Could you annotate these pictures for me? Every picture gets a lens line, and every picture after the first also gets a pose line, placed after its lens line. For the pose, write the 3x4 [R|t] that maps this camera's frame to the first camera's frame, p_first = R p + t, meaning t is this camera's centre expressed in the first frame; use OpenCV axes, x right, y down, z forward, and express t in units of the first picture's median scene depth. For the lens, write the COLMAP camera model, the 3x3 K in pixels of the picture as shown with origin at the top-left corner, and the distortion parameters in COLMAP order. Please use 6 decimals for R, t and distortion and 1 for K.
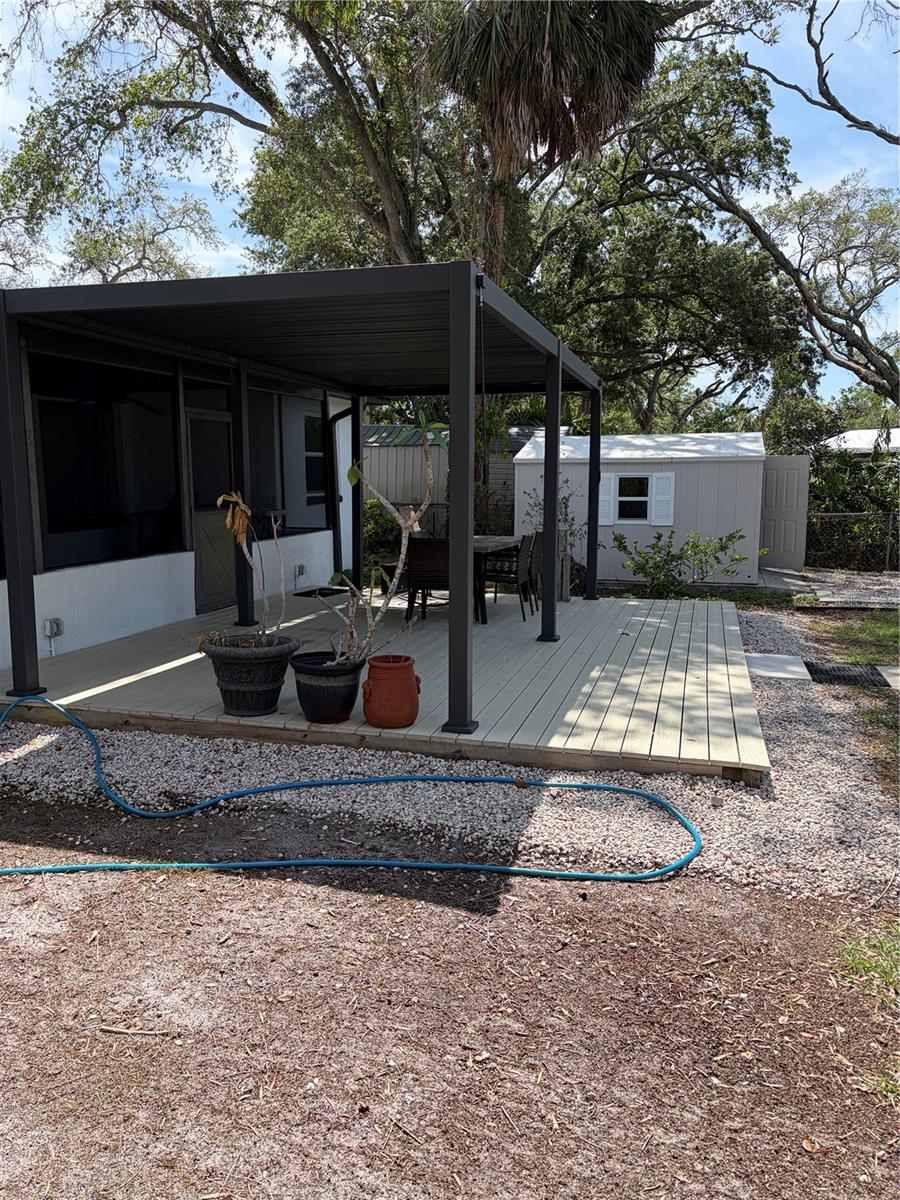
lens RADIAL K [[902.7, 0, 434.7], [0, 902.7, 607.8], [0, 0, 1]] dist [0.074152, -0.055407]
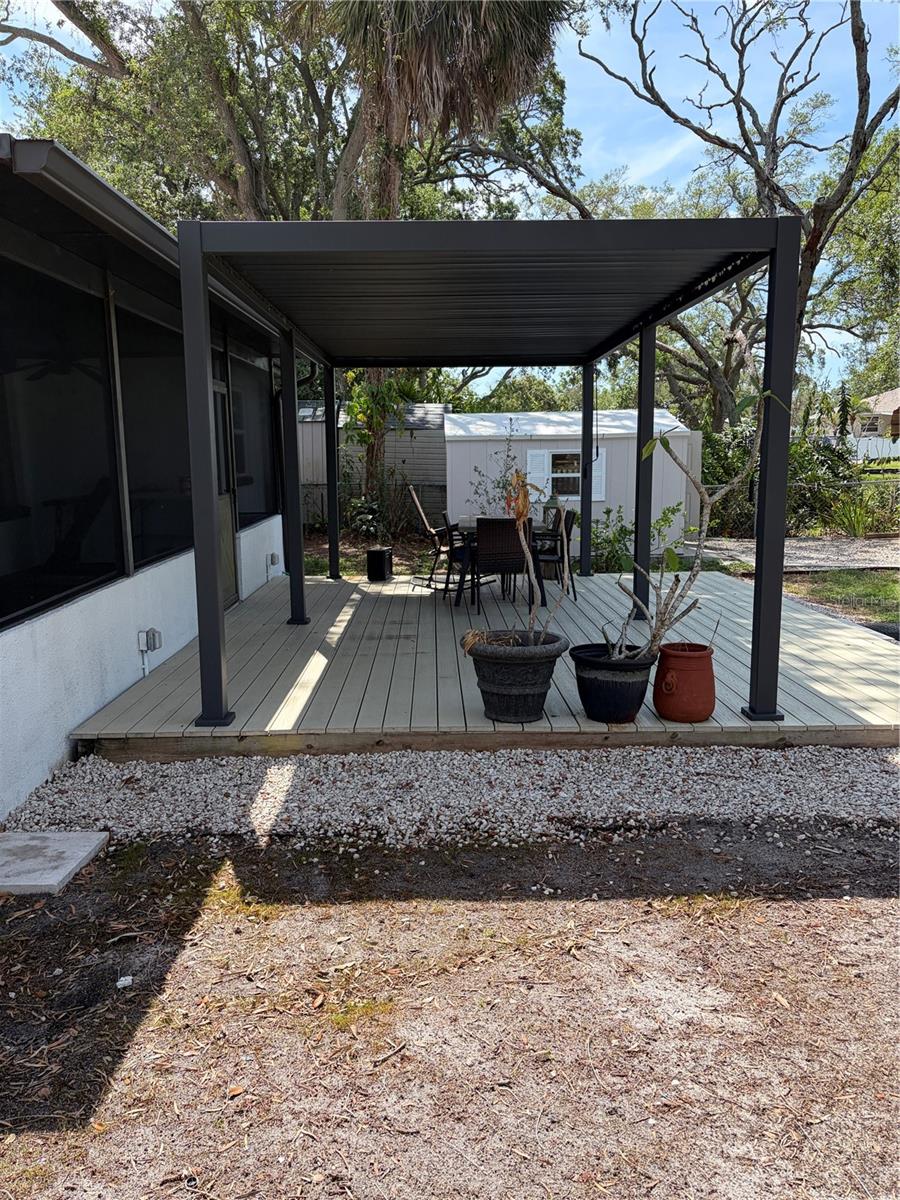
lens RADIAL K [[902.7, 0, 438.3], [0, 902.7, 607.8], [0, 0, 1]] dist [0.074152, -0.055407]
pose [[0.959871, -0.060711, 0.273791, -0.318019], [0.055168, 0.998087, 0.027909, -0.013285], [-0.274962, -0.011685, 0.961384, 0.105705]]
